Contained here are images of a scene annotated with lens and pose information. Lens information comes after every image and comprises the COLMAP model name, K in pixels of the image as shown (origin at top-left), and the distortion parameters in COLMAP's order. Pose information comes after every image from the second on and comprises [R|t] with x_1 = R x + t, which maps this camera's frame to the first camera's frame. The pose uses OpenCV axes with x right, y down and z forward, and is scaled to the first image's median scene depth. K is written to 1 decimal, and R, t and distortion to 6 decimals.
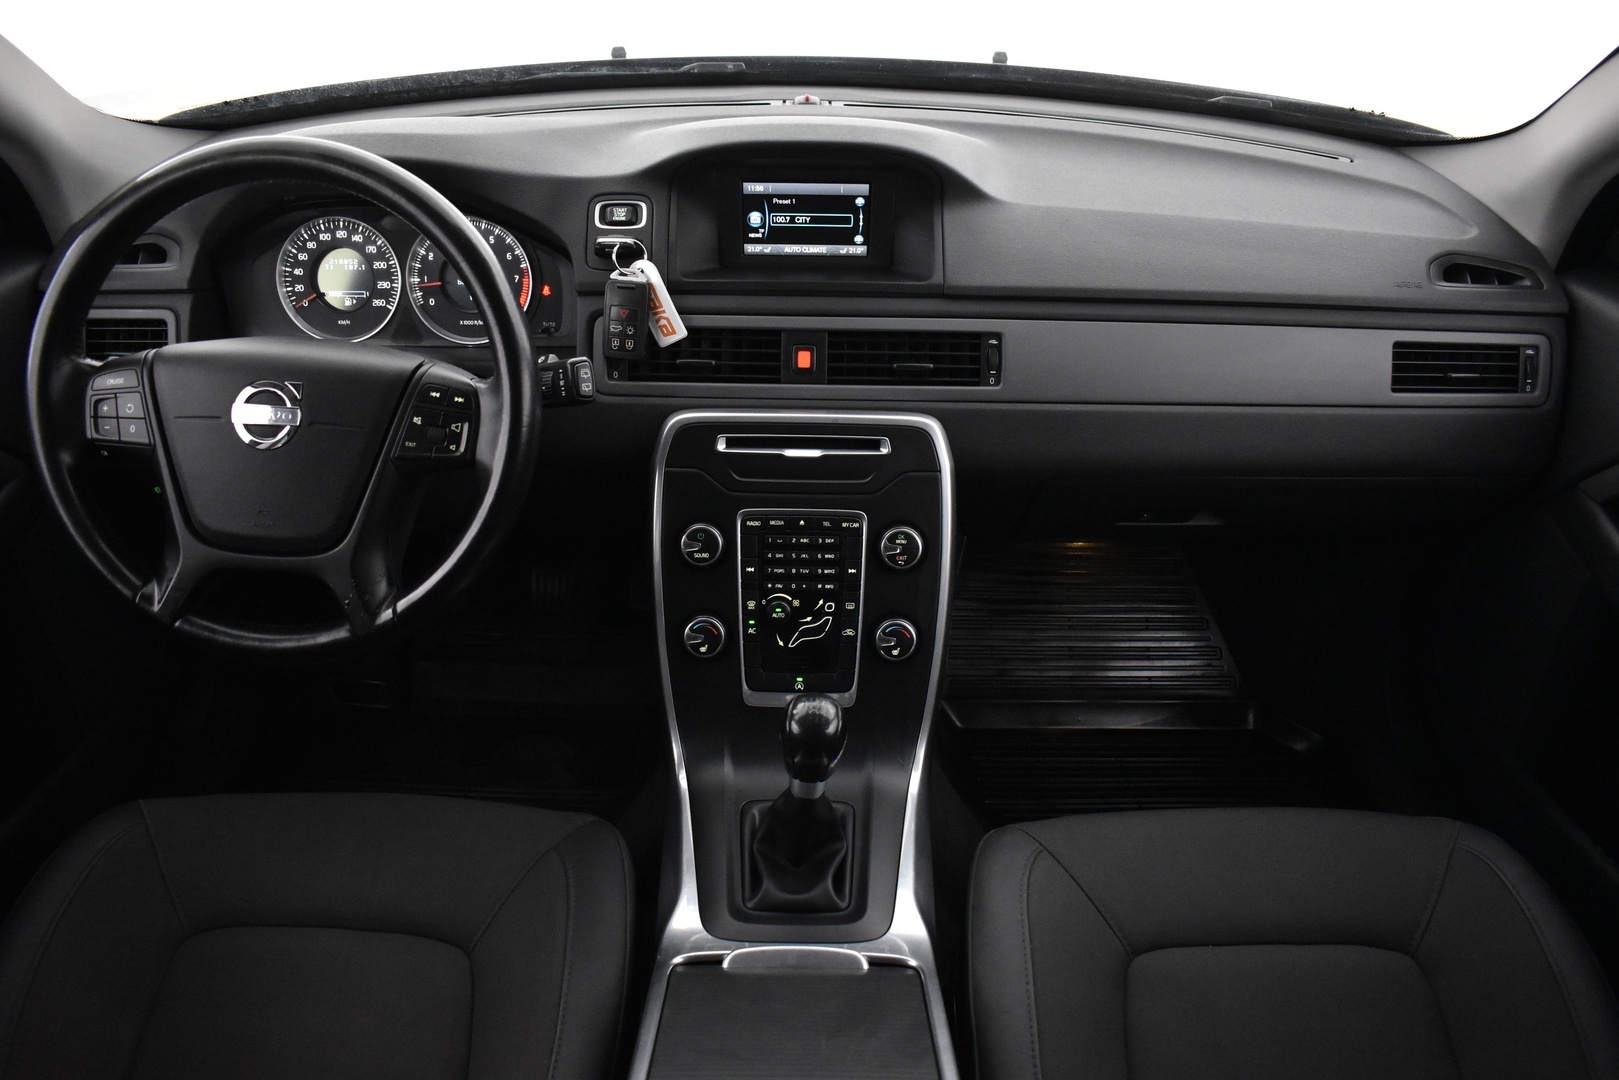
lens RADIAL K [[1249.1, 0, 809.5], [0, 1249.1, 540.0], [0, 0, 1]] dist [-0.100016, 0.004530]
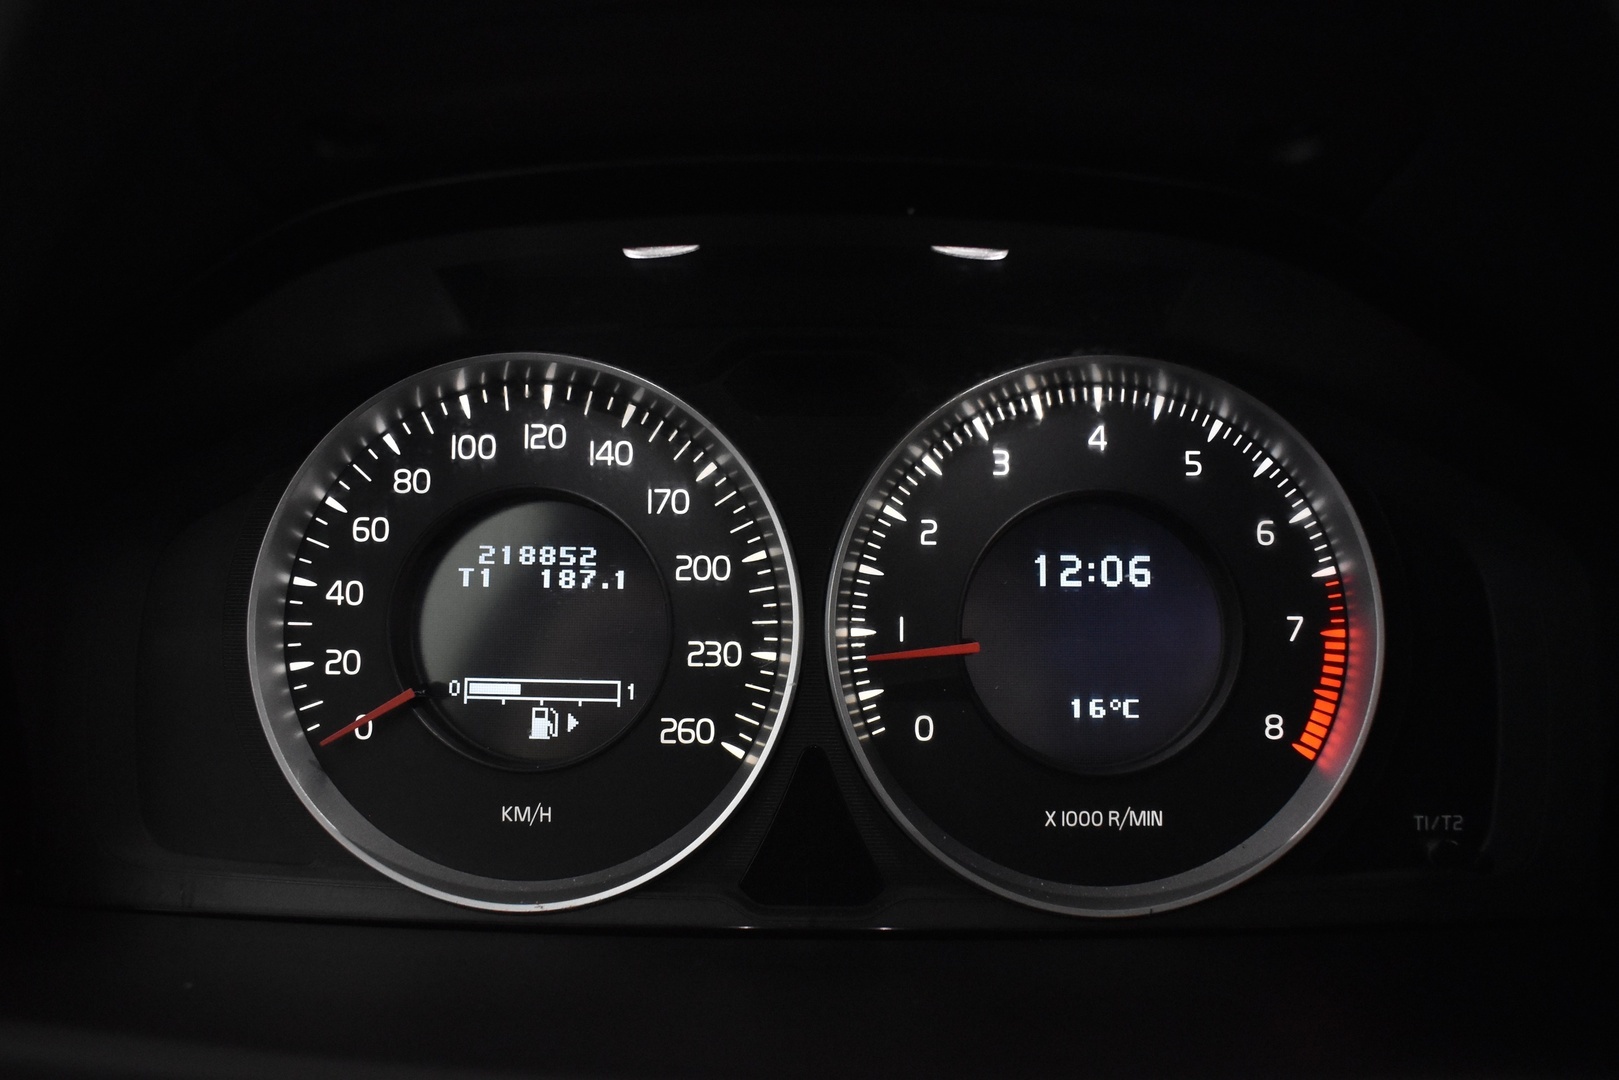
lens RADIAL K [[1249.1, 0, 809.5], [0, 1249.1, 540.0], [0, 0, 1]] dist [-0.100016, 0.004530]
pose [[0.999773, -0.009554, -0.019069, -0.344871], [0.003173, 0.950739, -0.309975, -0.165538], [0.021091, 0.309844, 0.950554, 0.822196]]
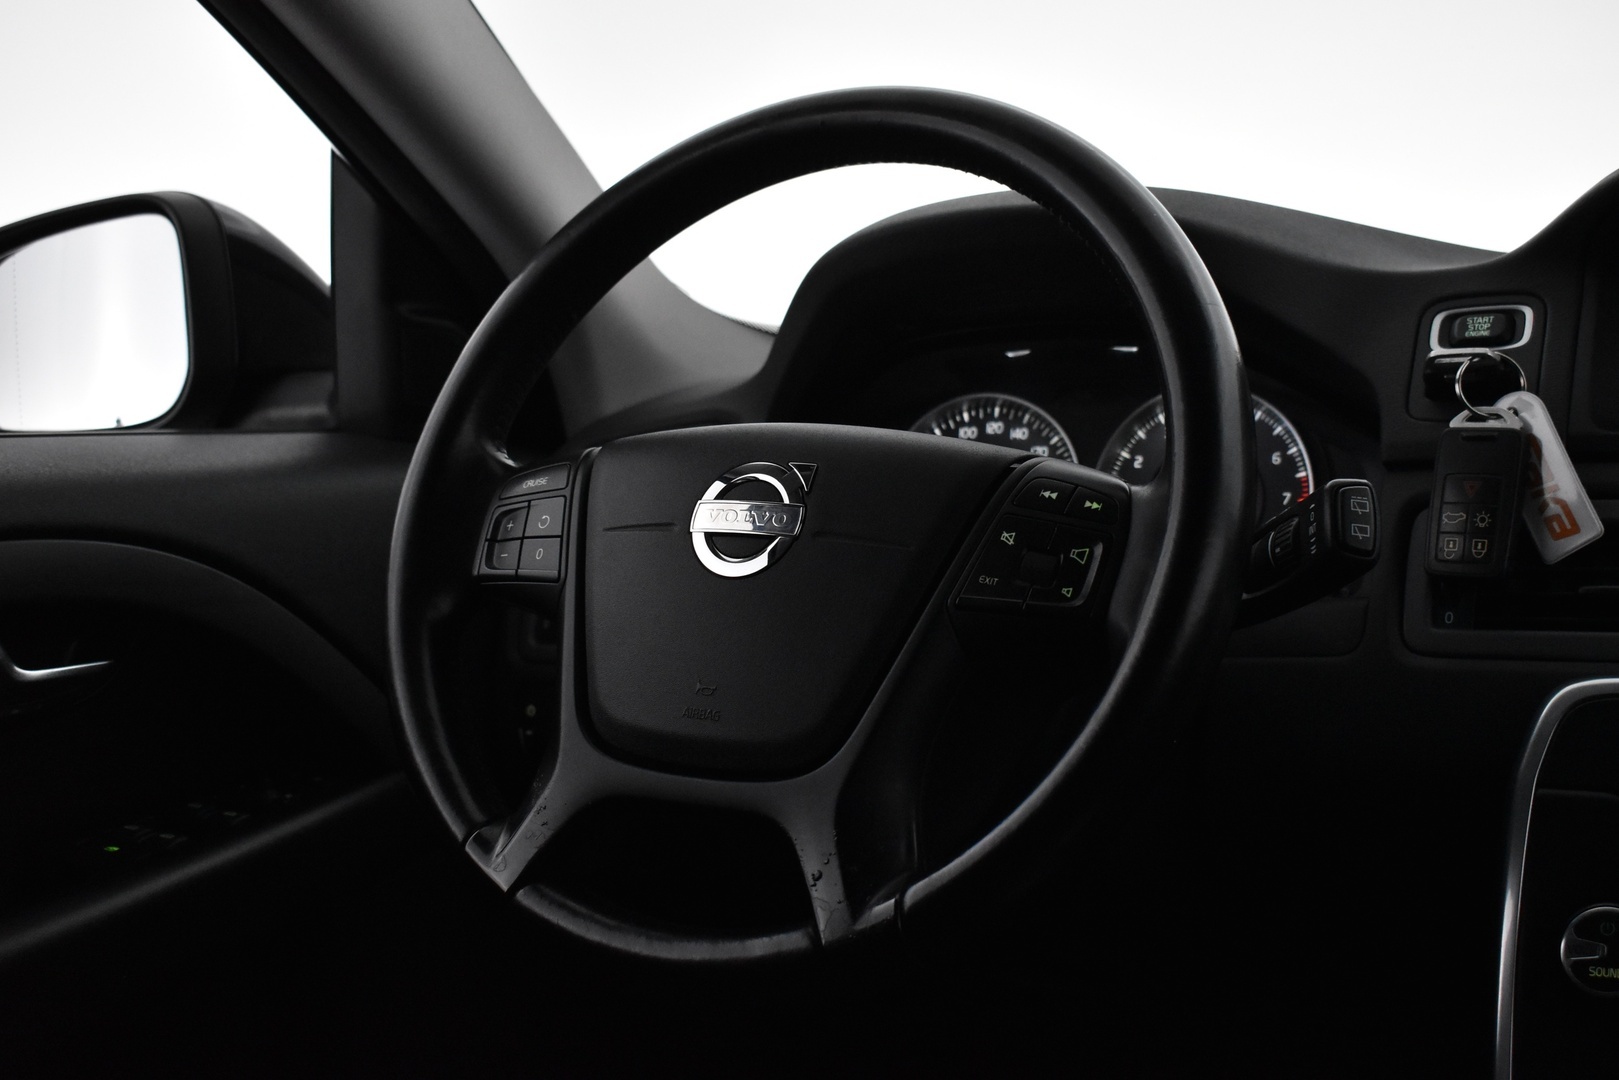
lens RADIAL K [[2022.4, 0, 809.5], [0, 2022.4, 540.0], [0, 0, 1]] dist [-0.066480, 0.002610]
pose [[0.862553, -0.017200, -0.505674, 0.027759], [-0.203601, 0.903135, -0.378012, 0.188790], [0.463194, 0.429011, 0.775500, 0.249293]]
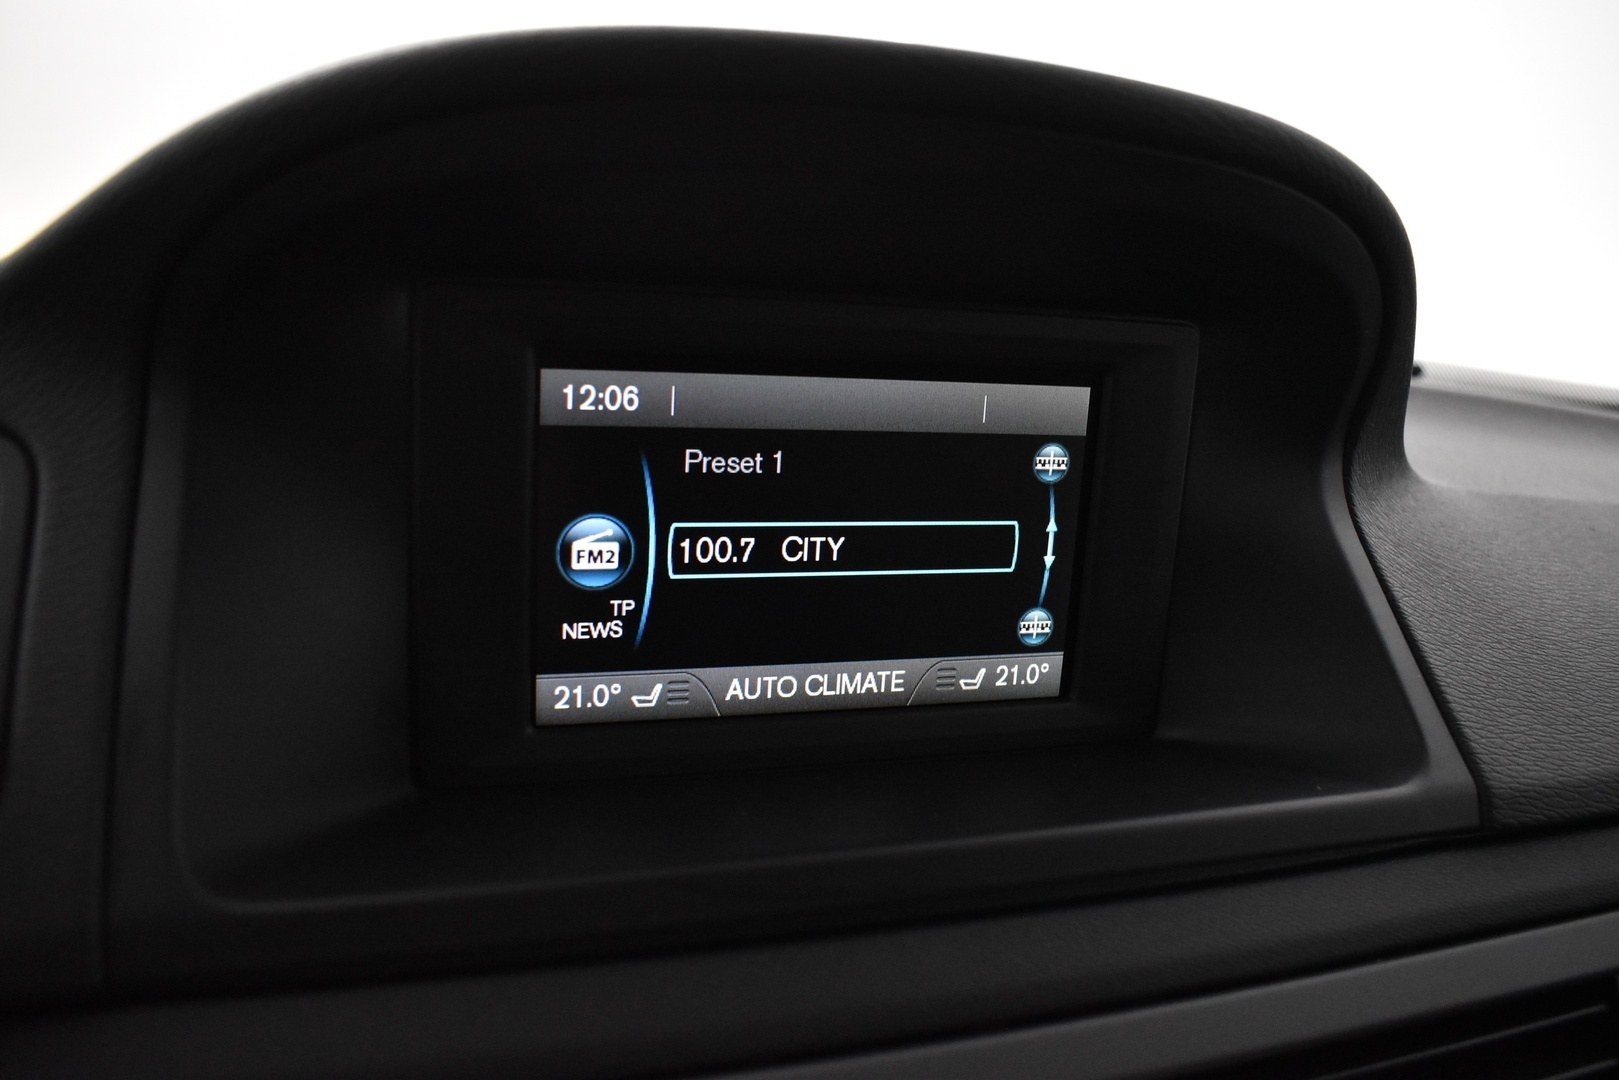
lens RADIAL K [[1249.1, 0, 809.5], [0, 1249.1, 540.0], [0, 0, 1]] dist [-0.100016, 0.004530]
pose [[0.947176, -0.023827, 0.319827, -0.075638], [0.132569, 0.937140, -0.322790, -0.188554], [-0.292032, 0.348139, 0.890796, 0.802898]]
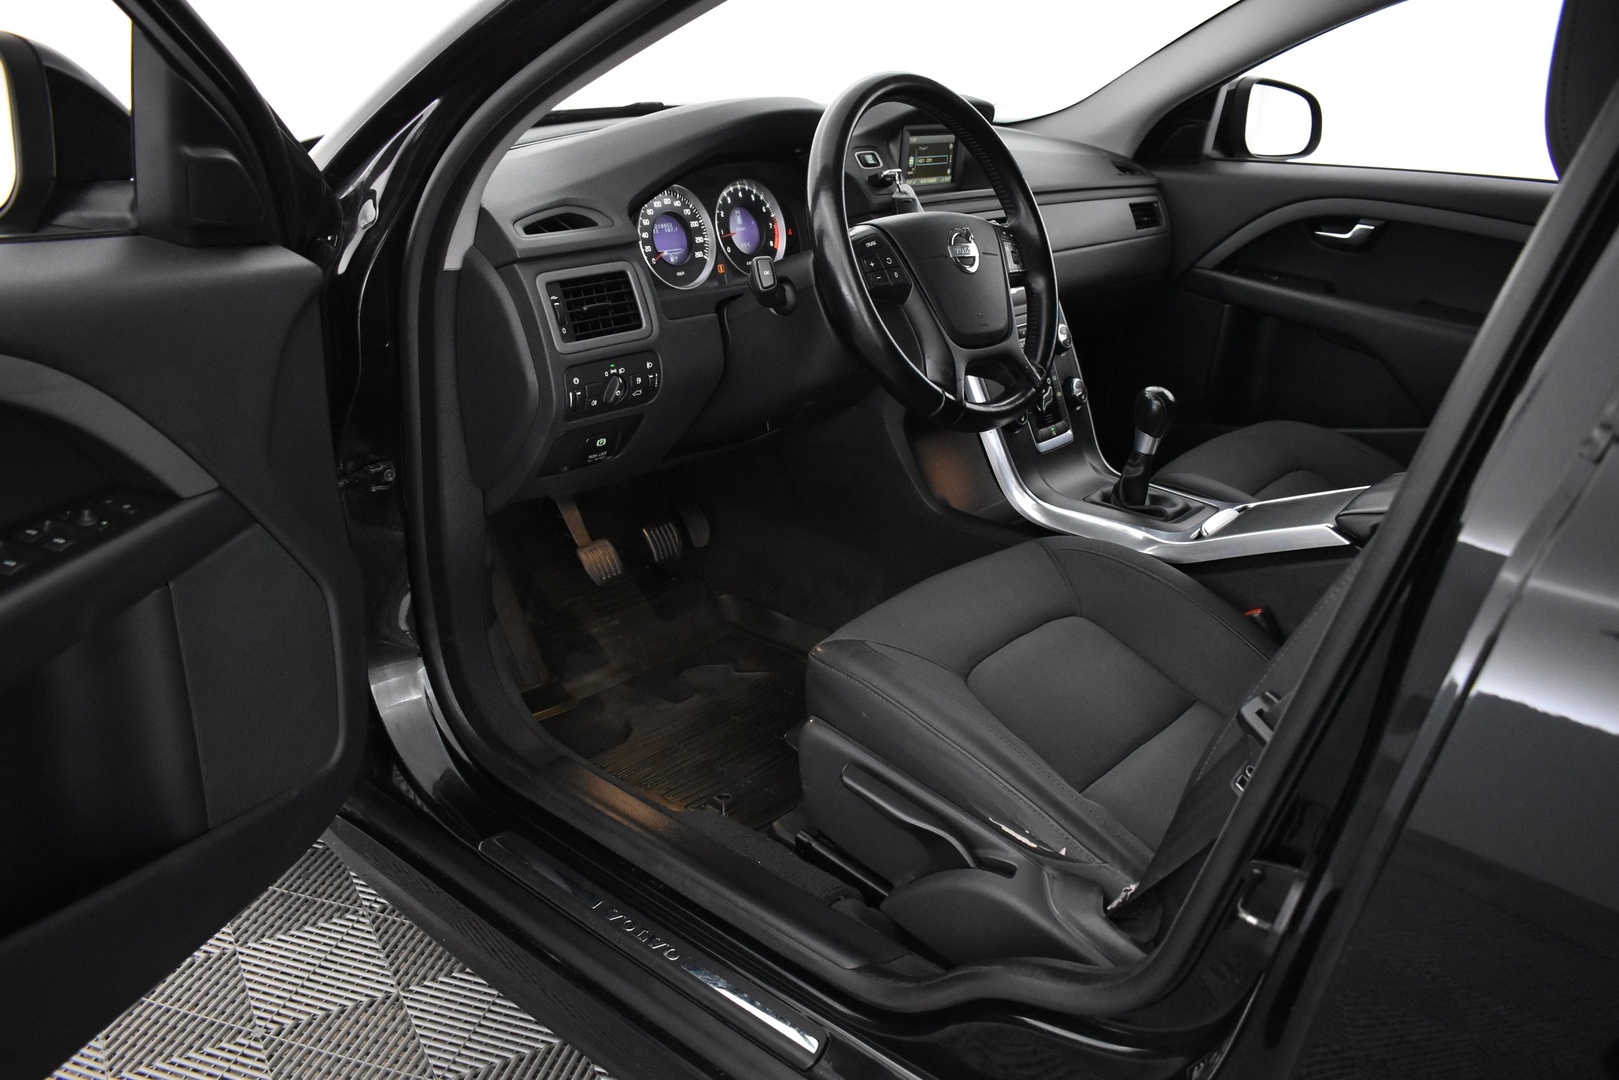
lens RADIAL K [[1249.1, 0, 809.5], [0, 1249.1, 540.0], [0, 0, 1]] dist [-0.100016, 0.004530]
pose [[0.647261, -0.276112, 0.710503, -1.320880], [0.368484, 0.929286, 0.025450, 0.086328], [-0.667288, 0.245336, 0.703233, 0.133574]]
